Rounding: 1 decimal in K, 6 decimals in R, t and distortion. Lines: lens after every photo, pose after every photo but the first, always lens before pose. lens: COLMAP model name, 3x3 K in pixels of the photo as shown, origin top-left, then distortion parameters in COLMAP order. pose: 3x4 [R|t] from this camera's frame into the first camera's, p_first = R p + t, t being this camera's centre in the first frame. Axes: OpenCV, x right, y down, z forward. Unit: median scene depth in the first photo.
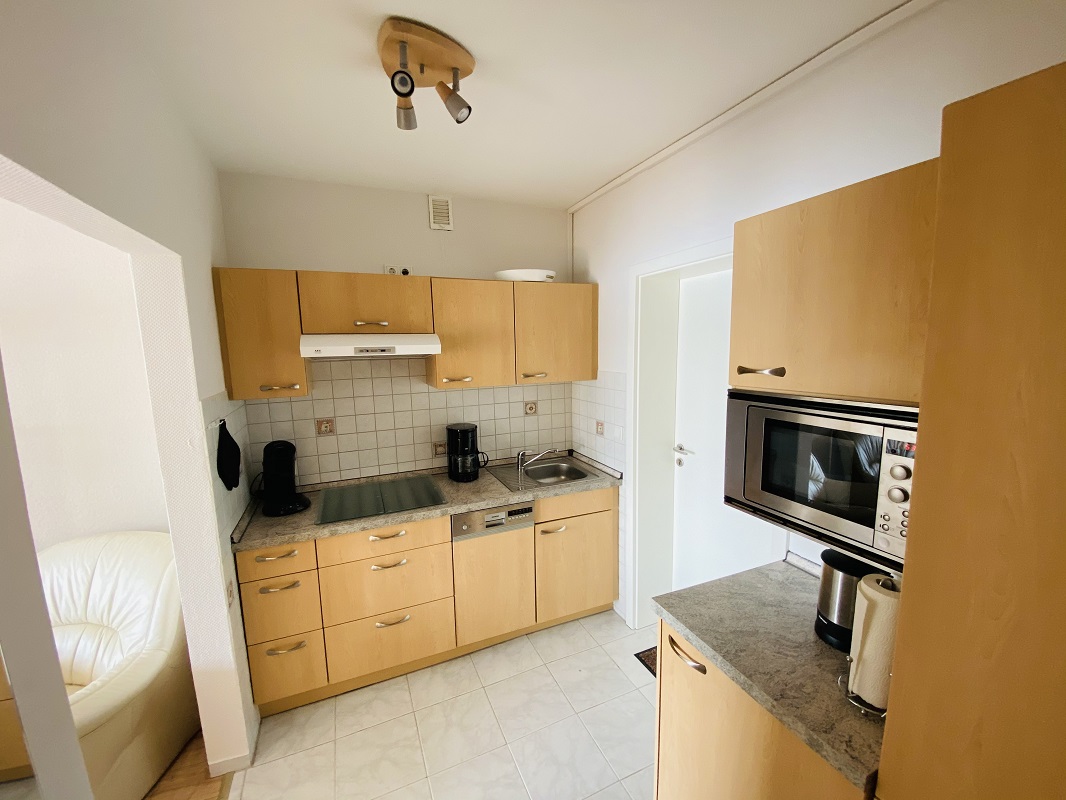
lens RADIAL K [[430.7, 0, 530.9], [0, 430.7, 401.0], [0, 0, 1]] dist [0.022261, -0.022182]
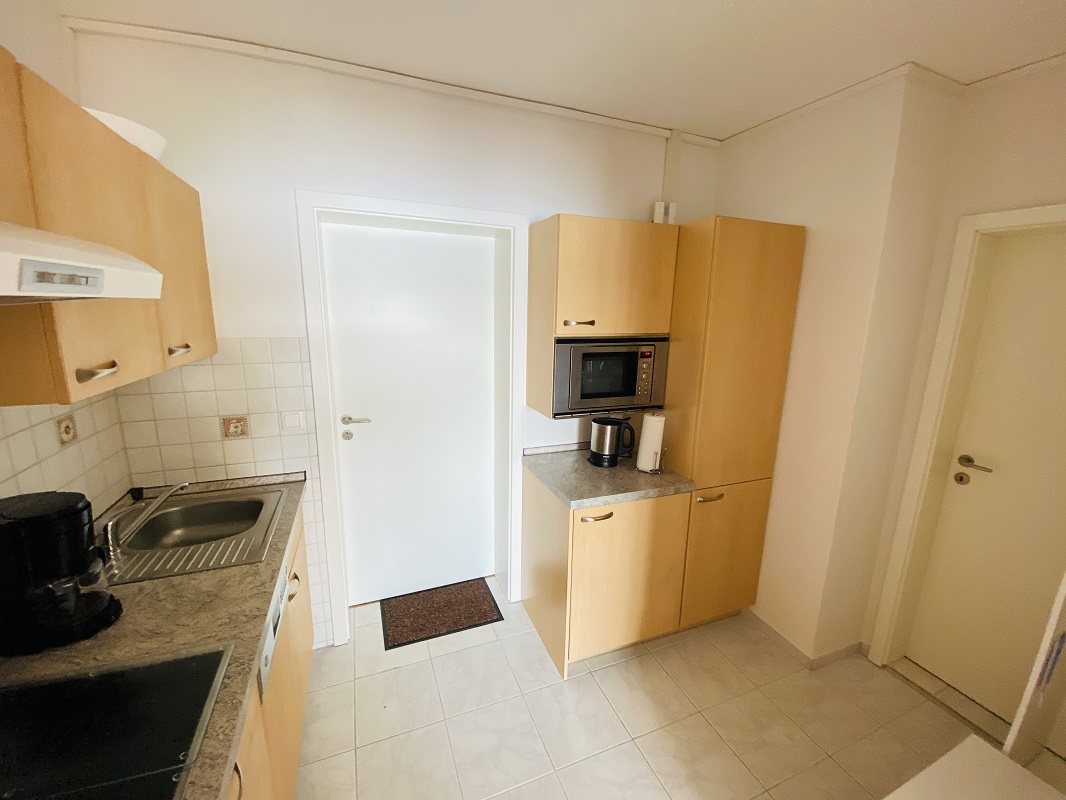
lens RADIAL K [[430.7, 0, 530.9], [0, 430.7, 401.0], [0, 0, 1]] dist [0.022261, -0.022182]
pose [[0.008312, -0.181960, 0.983271, -0.561389], [0.112581, 0.977223, 0.179889, -0.050469], [-0.993608, 0.109202, 0.028608, 0.630315]]
